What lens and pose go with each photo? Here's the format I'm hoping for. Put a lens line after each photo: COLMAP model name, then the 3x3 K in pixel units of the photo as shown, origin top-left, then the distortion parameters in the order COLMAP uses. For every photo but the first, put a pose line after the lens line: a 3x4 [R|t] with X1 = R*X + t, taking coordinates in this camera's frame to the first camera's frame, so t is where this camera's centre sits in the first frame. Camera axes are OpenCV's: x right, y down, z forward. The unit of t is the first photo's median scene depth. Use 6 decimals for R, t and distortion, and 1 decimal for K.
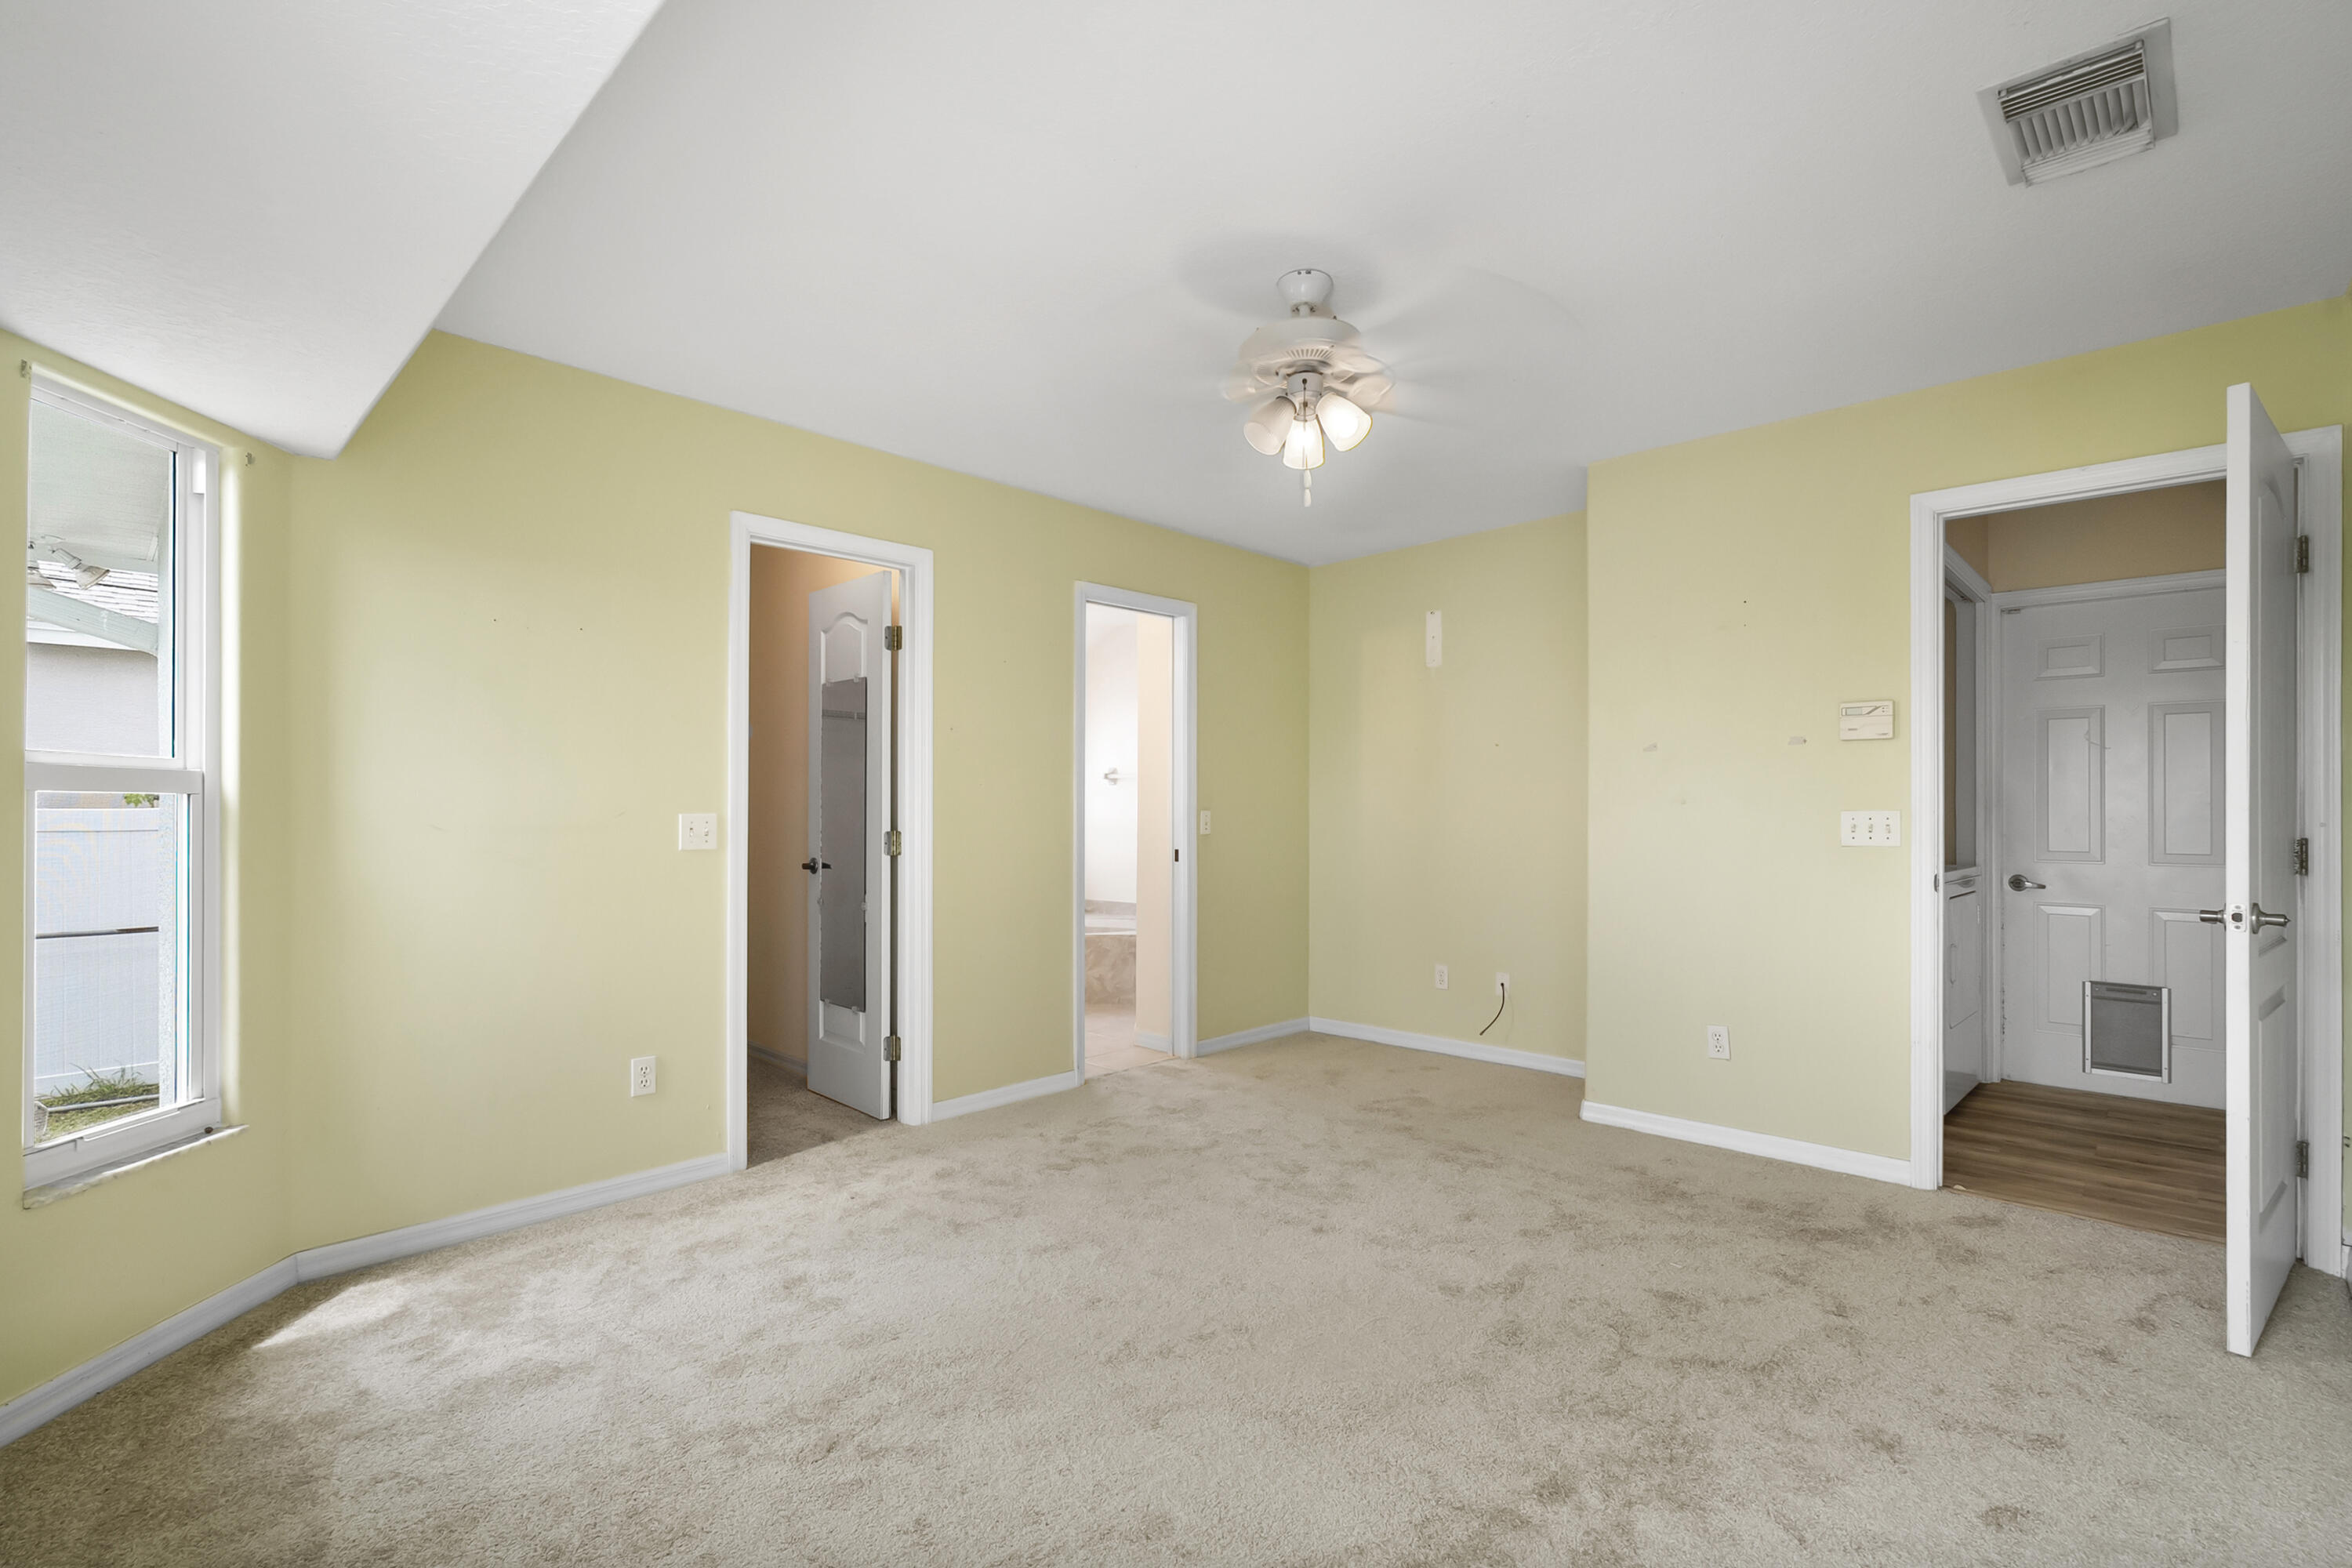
lens RADIAL K [[1091.1, 0, 1209.5], [0, 1091.1, 799.2], [0, 0, 1]] dist [-0.020418, 0.000000]
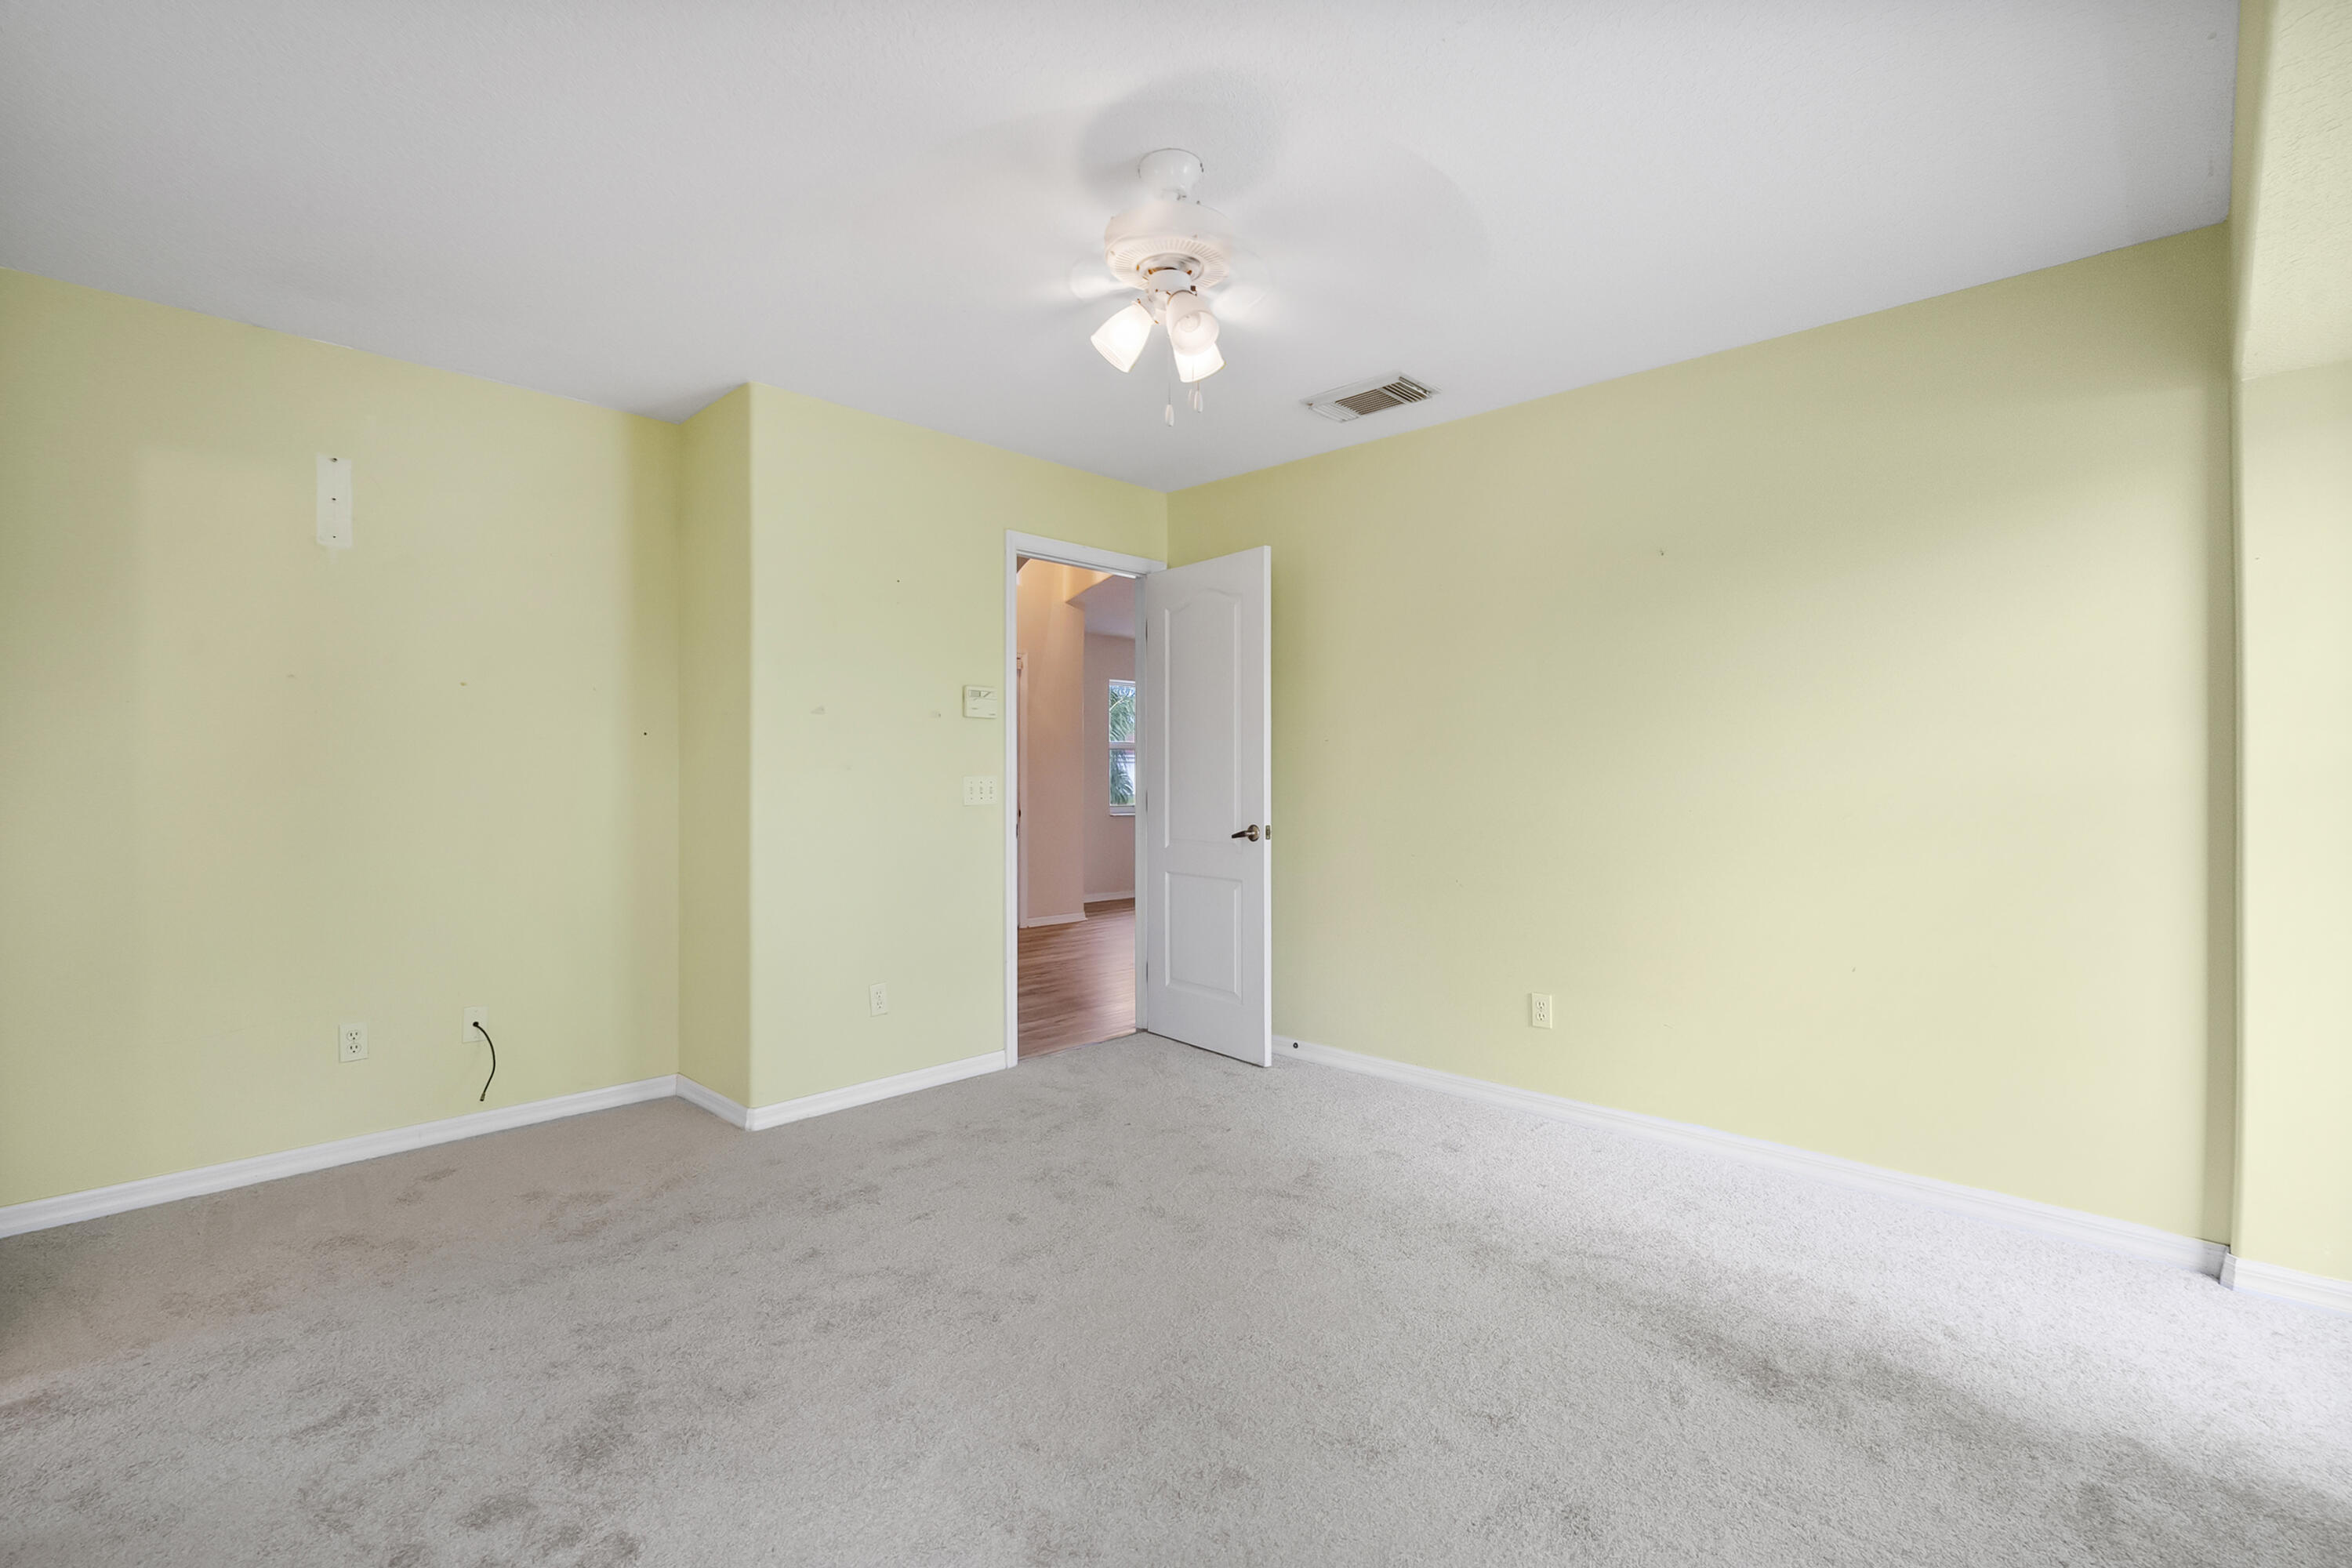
lens RADIAL K [[1068.2, 0, 1166.7], [0, 1068.2, 777.4], [0, 0, 1]] dist [-0.001835, 0.000280]
pose [[0.001609, -0.001405, 0.999998, -0.532370], [-0.005471, 0.999984, 0.001414, 0.008306], [-0.999984, -0.005473, 0.001601, 0.695489]]
